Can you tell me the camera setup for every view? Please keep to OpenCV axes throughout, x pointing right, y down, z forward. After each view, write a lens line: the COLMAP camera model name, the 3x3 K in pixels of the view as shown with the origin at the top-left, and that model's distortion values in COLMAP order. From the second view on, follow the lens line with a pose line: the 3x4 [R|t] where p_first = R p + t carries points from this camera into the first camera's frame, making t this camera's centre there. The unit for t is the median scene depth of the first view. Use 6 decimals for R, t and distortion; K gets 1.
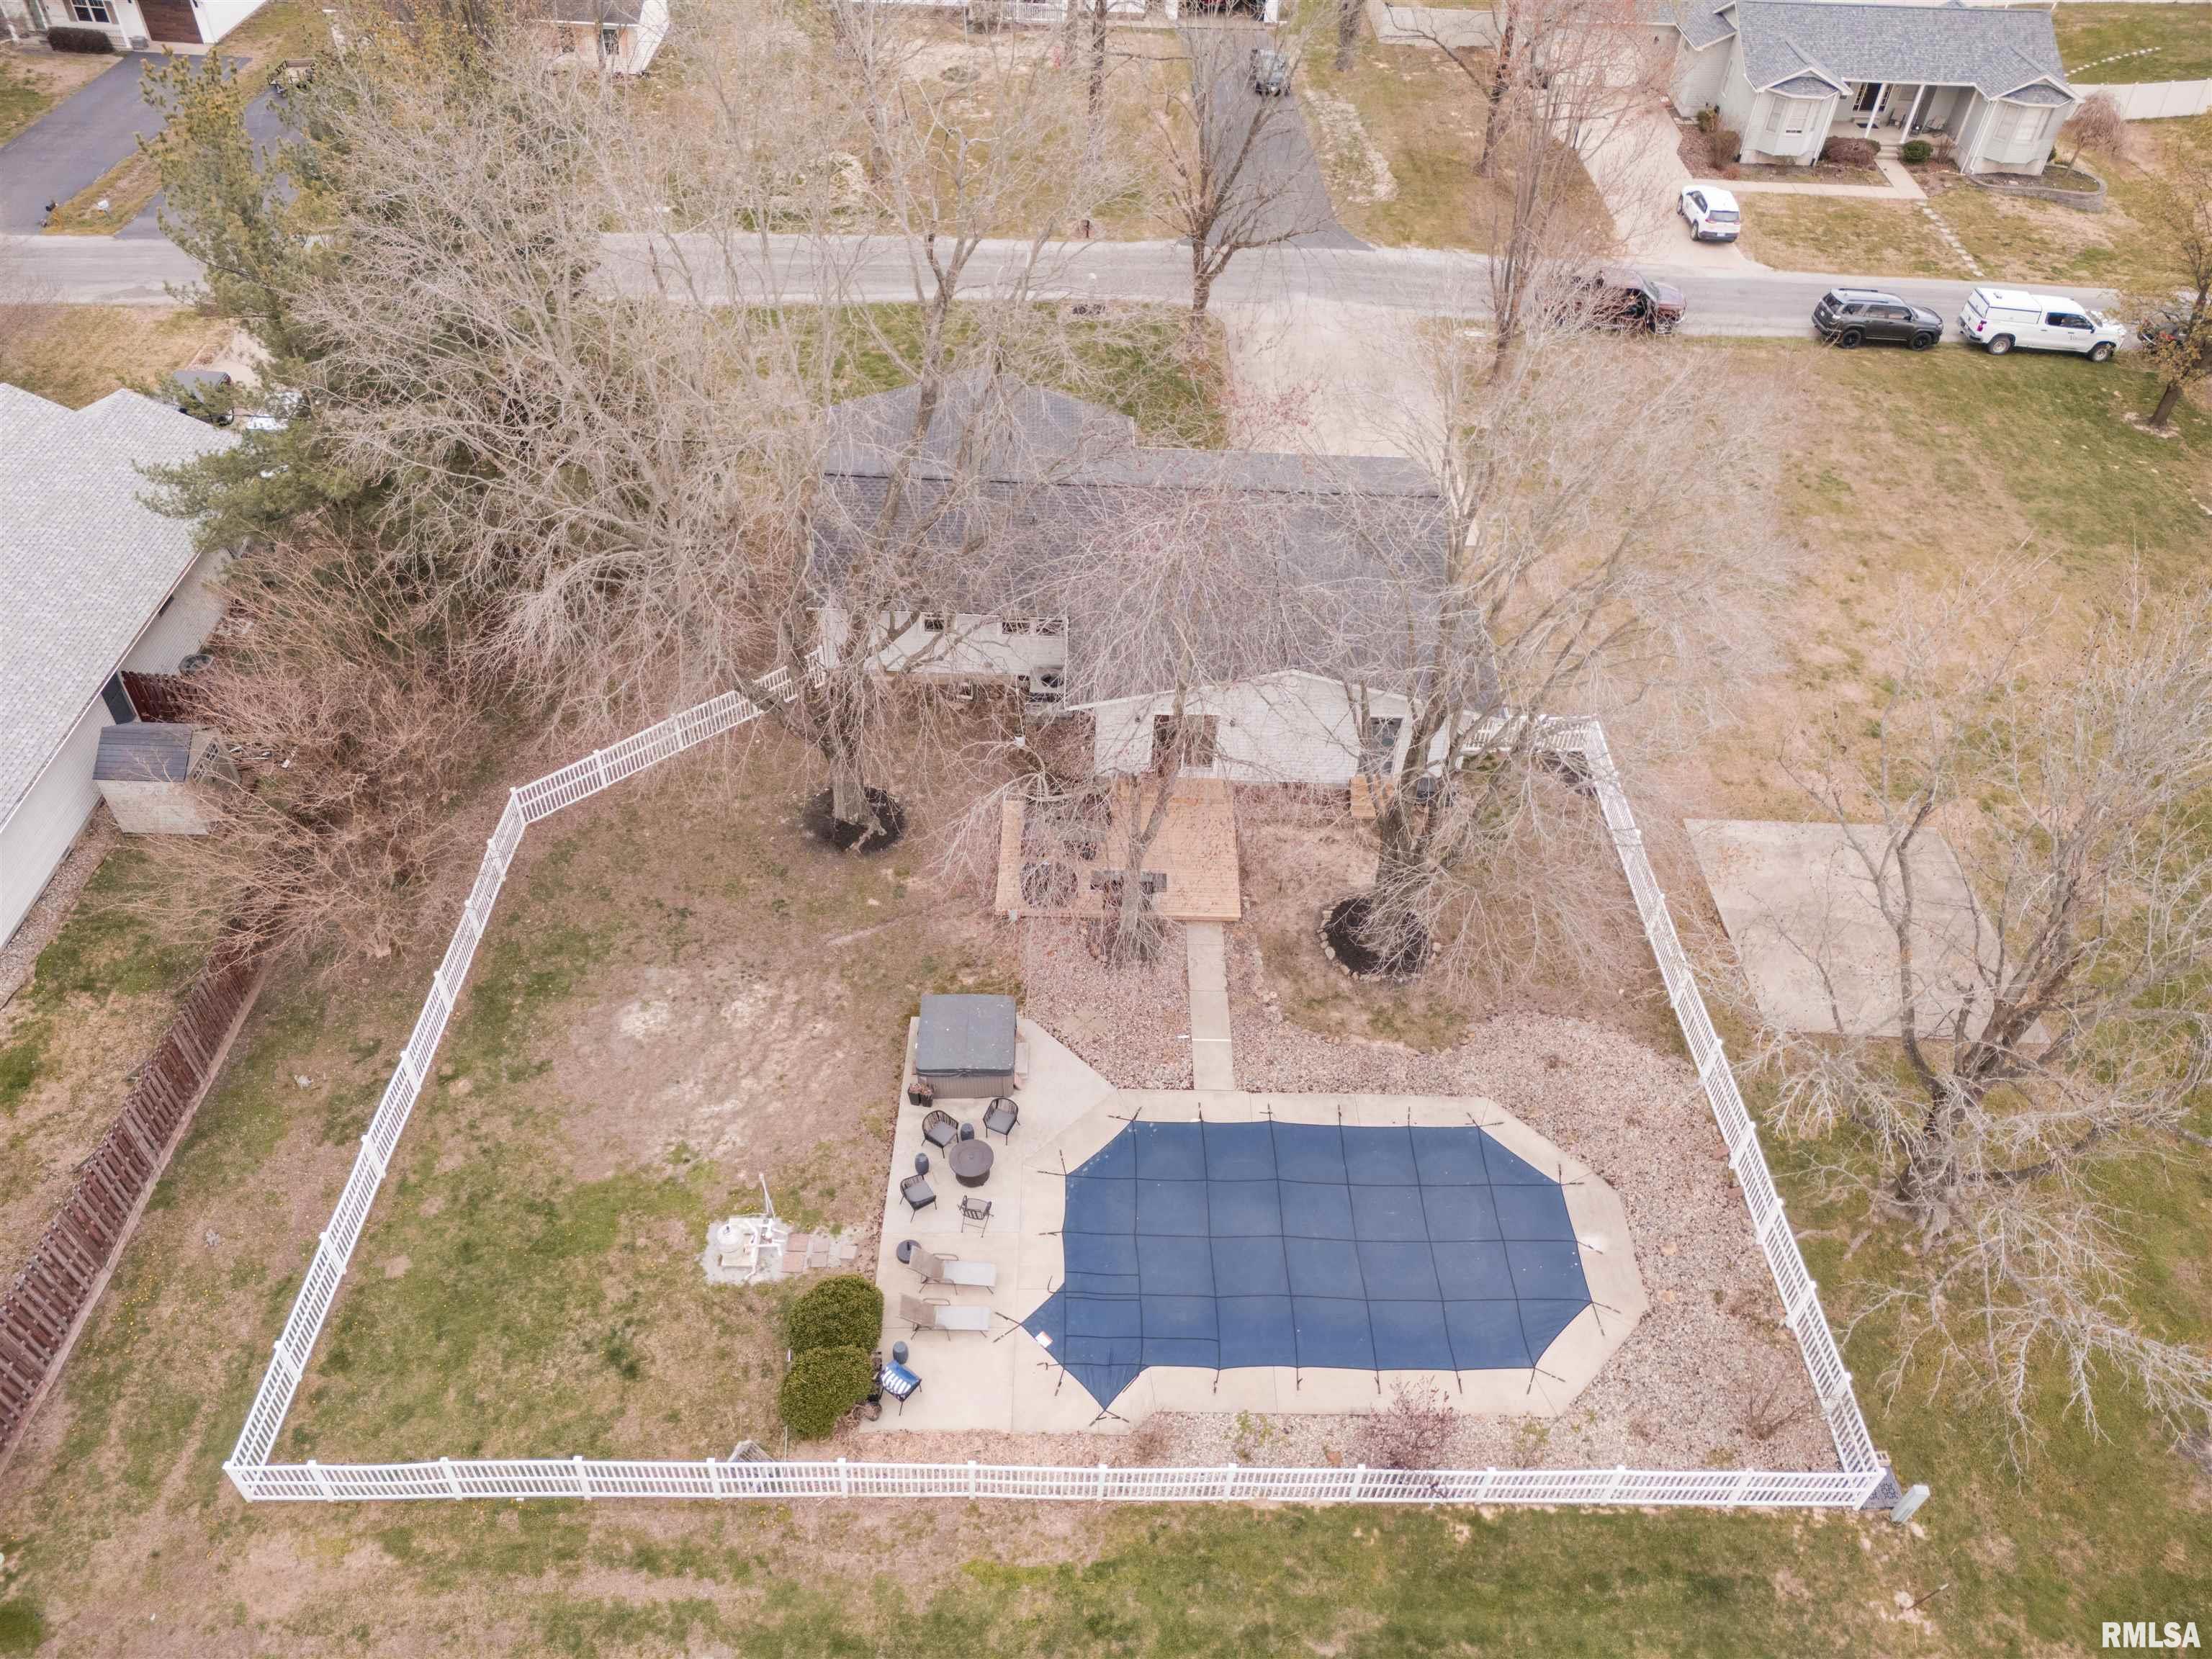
lens RADIAL K [[1614.3, 0, 1106.0], [0, 1614.3, 829.5], [0, 0, 1]] dist [0.067854, -0.056983]
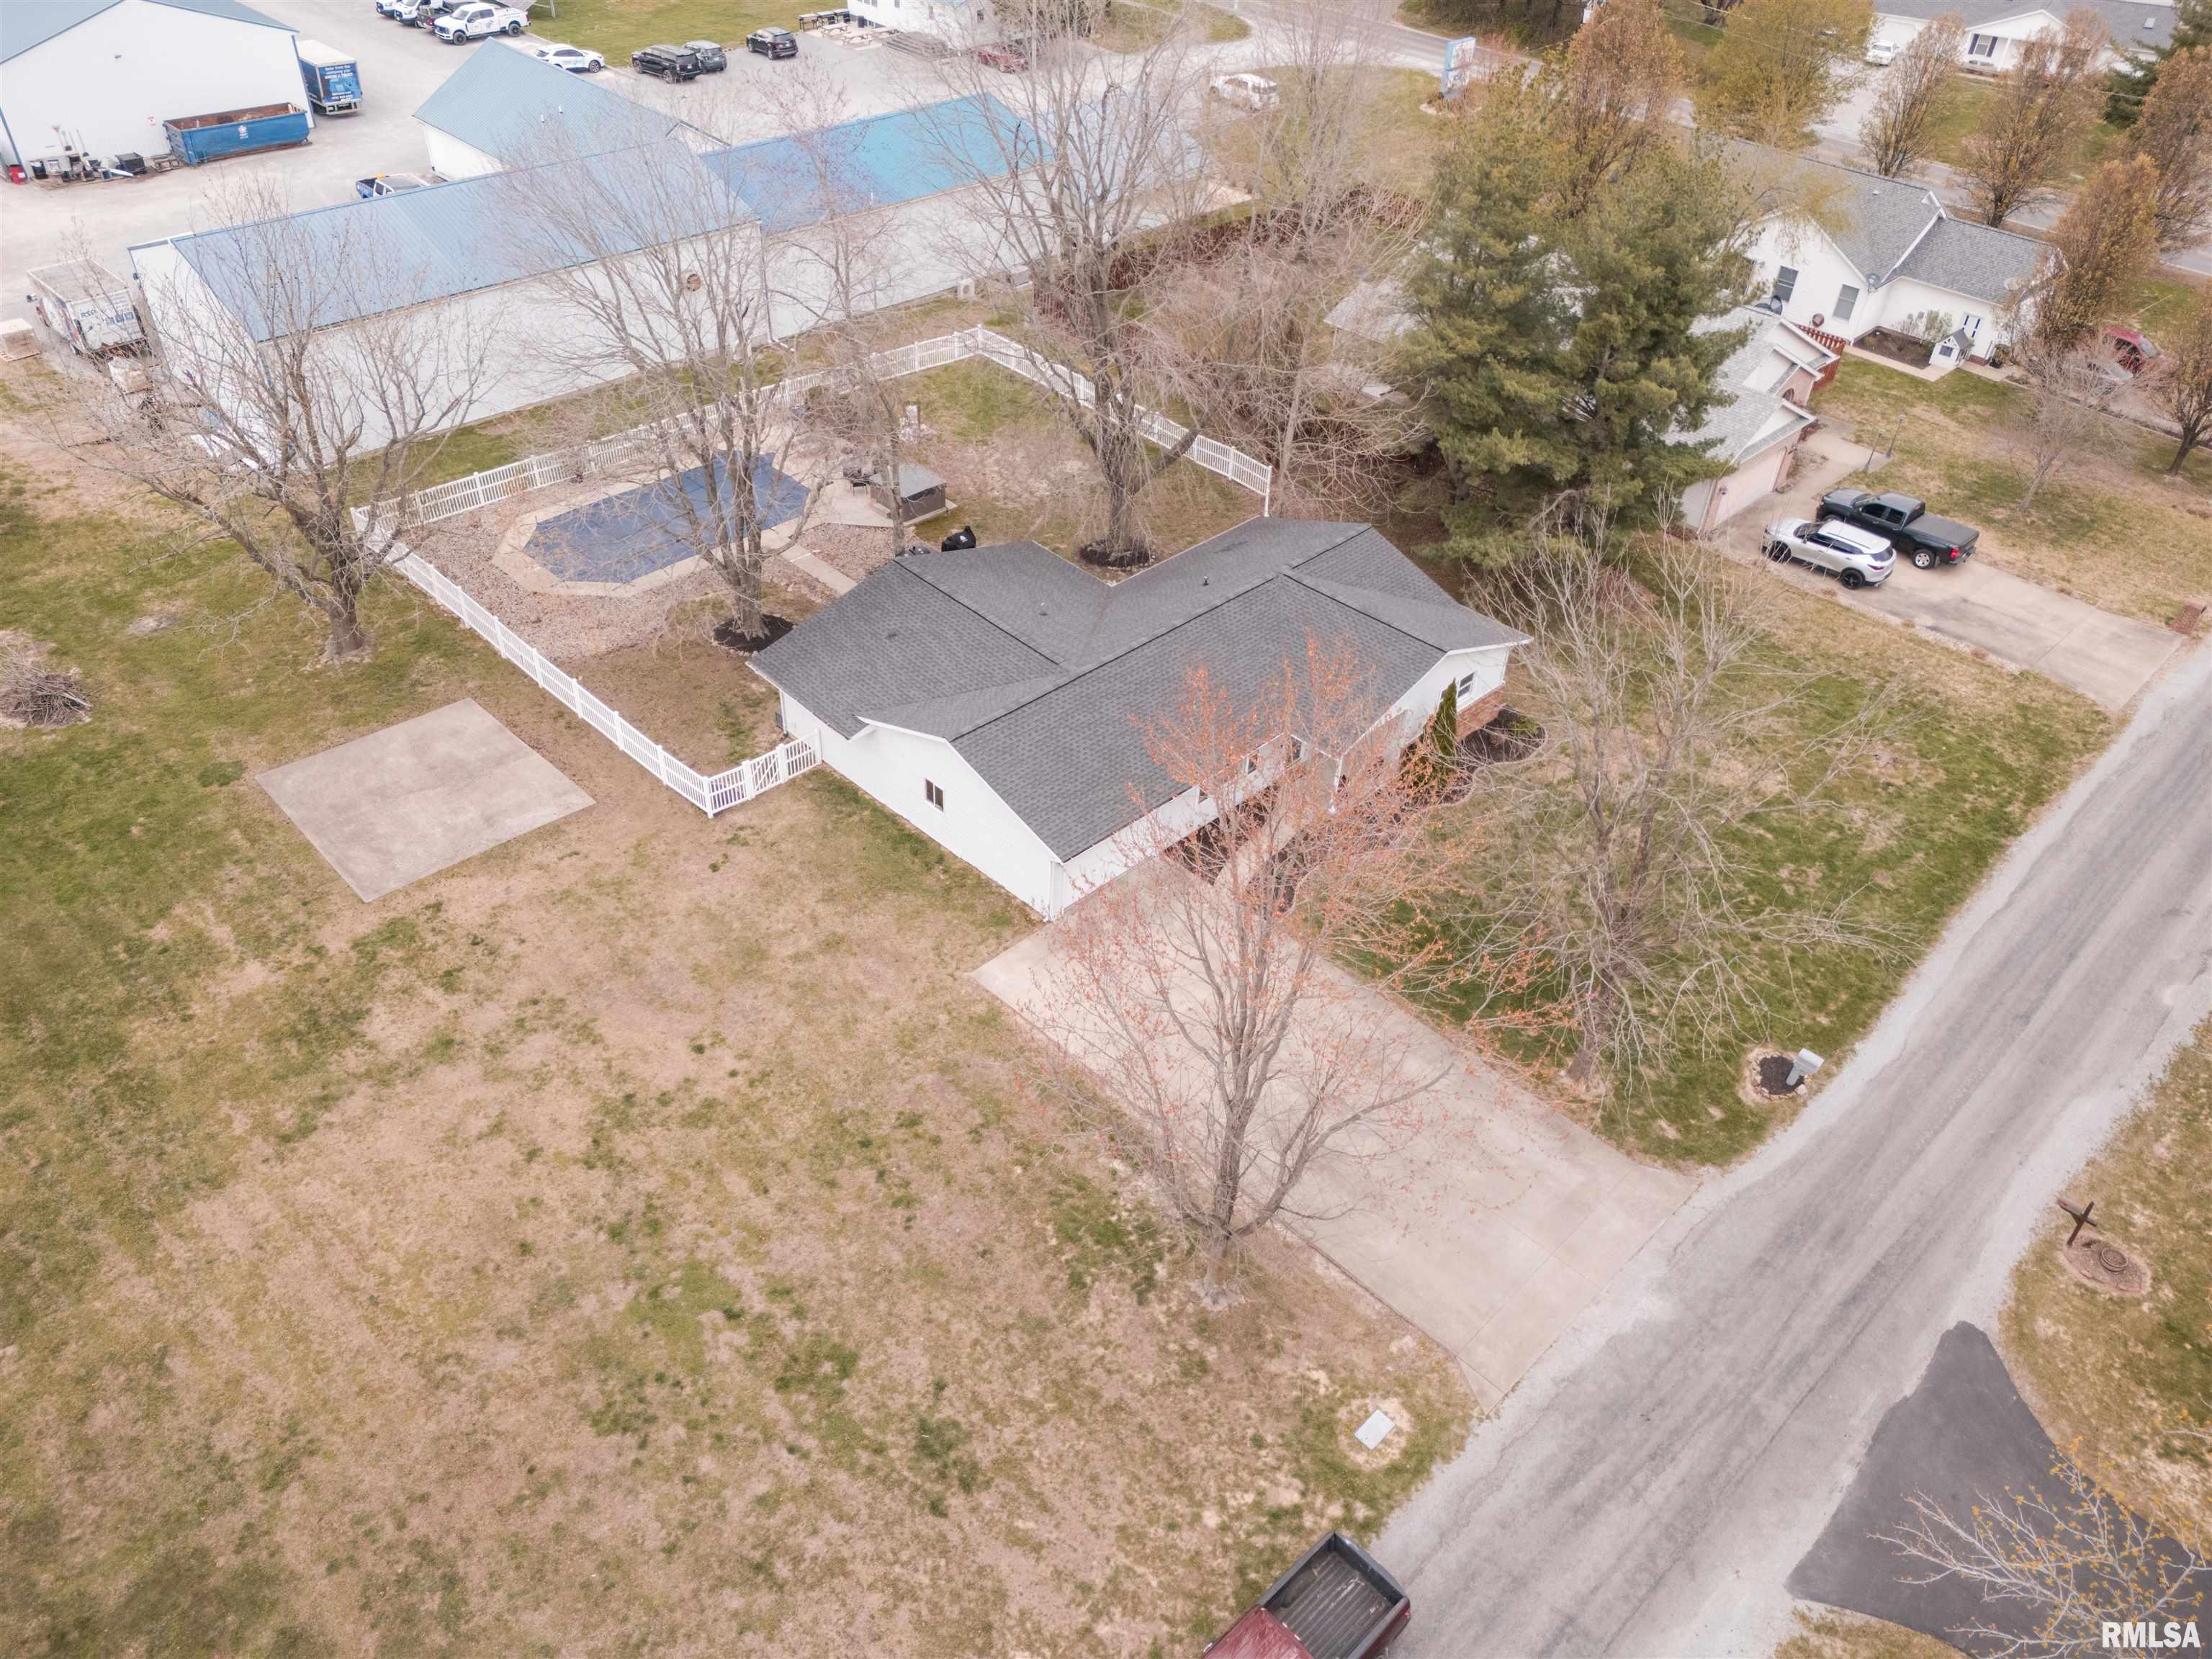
lens RADIAL K [[1614.3, 0, 1106.0], [0, 1614.3, 829.5], [0, 0, 1]] dist [0.067854, -0.056983]
pose [[-0.712054, 0.387134, -0.585752, 0.795787], [-0.527880, 0.254895, 0.810168, -1.119328], [0.462949, 0.886090, 0.022861, 1.211985]]
